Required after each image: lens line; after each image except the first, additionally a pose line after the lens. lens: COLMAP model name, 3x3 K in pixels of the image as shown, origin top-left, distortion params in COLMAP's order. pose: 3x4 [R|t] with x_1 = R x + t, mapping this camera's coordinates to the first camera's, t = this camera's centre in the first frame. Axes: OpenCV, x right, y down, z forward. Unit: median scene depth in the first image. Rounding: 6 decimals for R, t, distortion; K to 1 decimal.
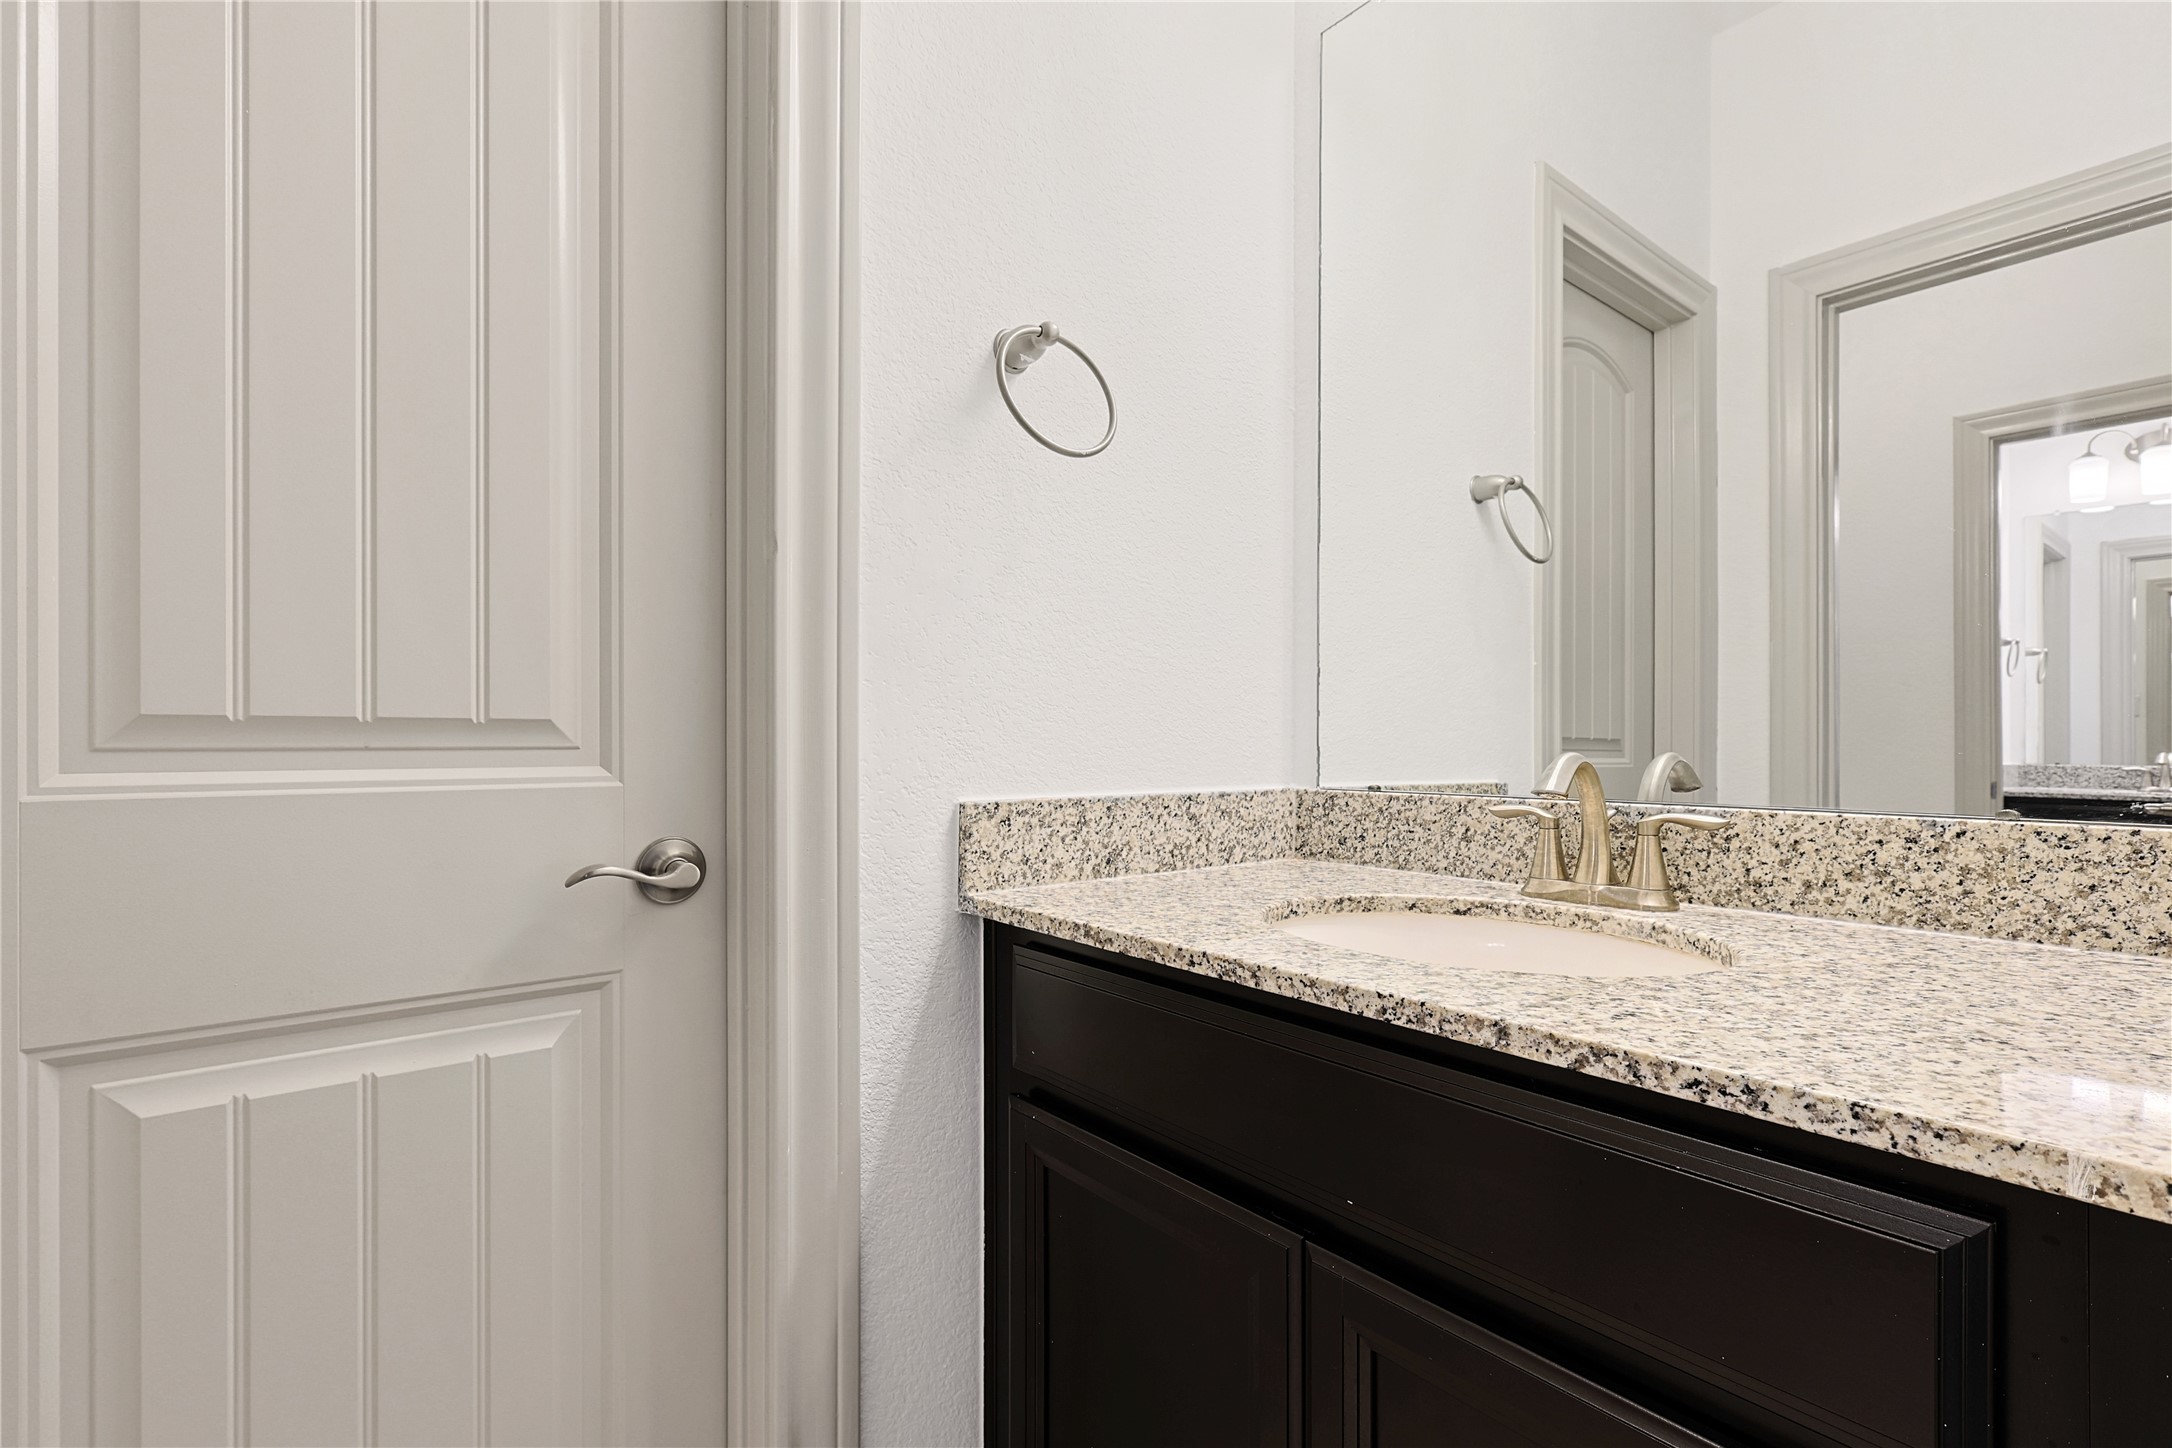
lens RADIAL K [[997.7, 0, 1085.4], [0, 997.7, 738.9], [0, 0, 1]] dist [0.002387, -0.000440]
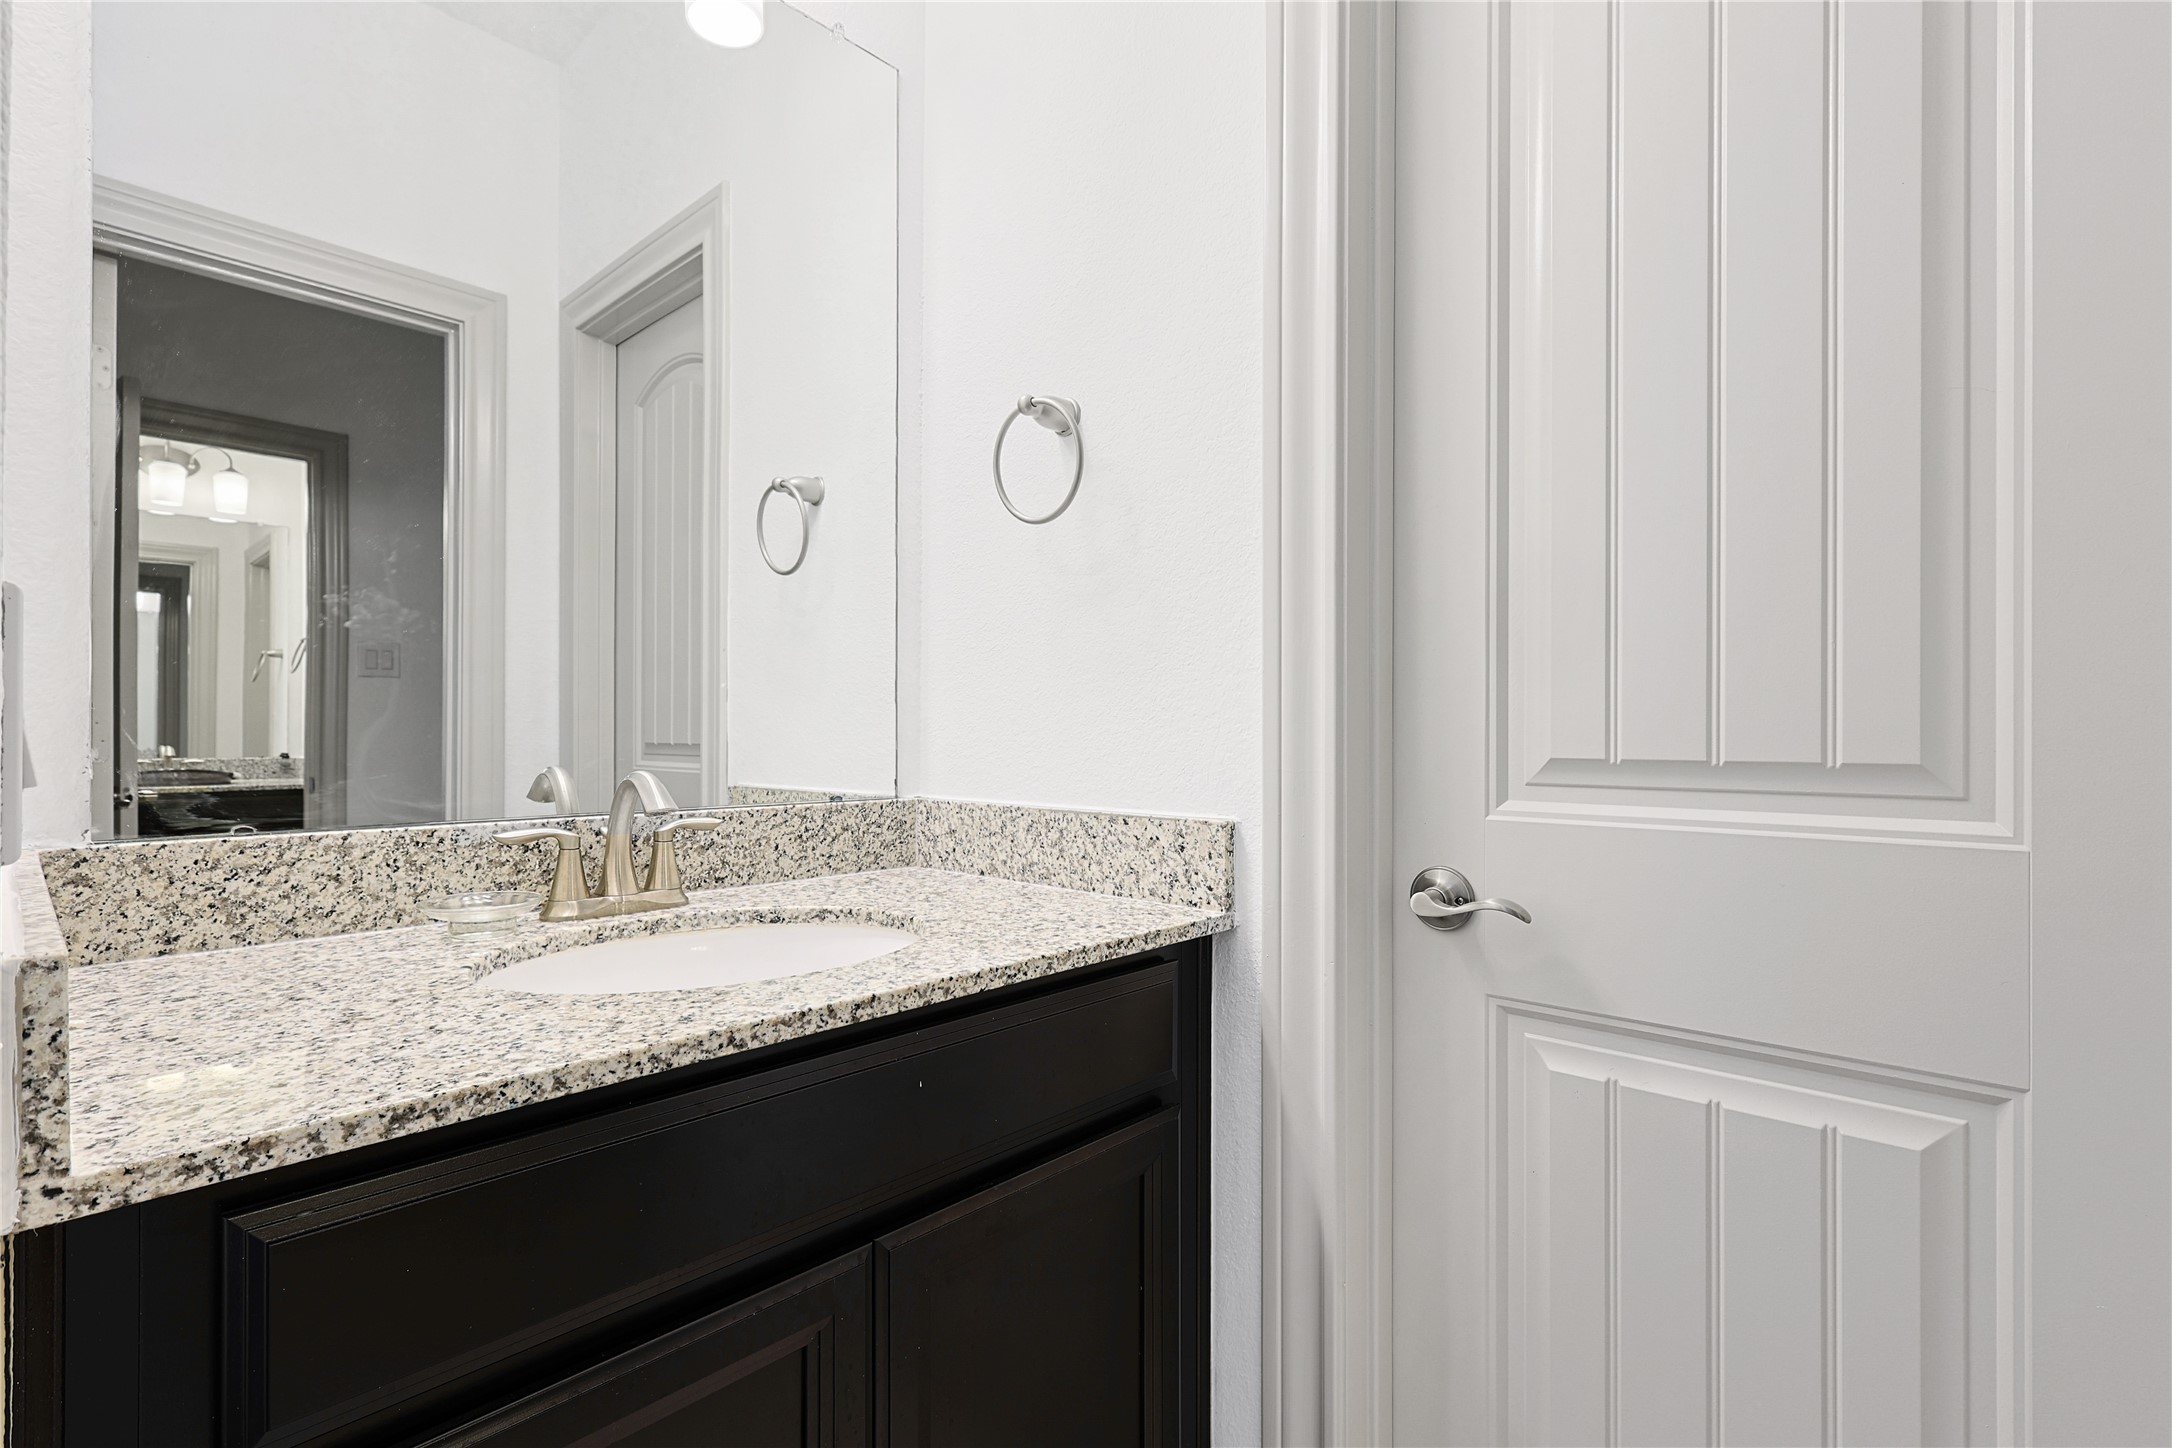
lens RADIAL K [[997.7, 0, 1089.7], [0, 997.7, 721.1], [0, 0, 1]] dist [0.002387, -0.000440]
pose [[-0.165968, 0.001368, 0.986130, -0.670606], [-0.008626, 0.999959, -0.002839, -0.043713], [-0.986093, -0.008978, -0.165949, 0.728334]]
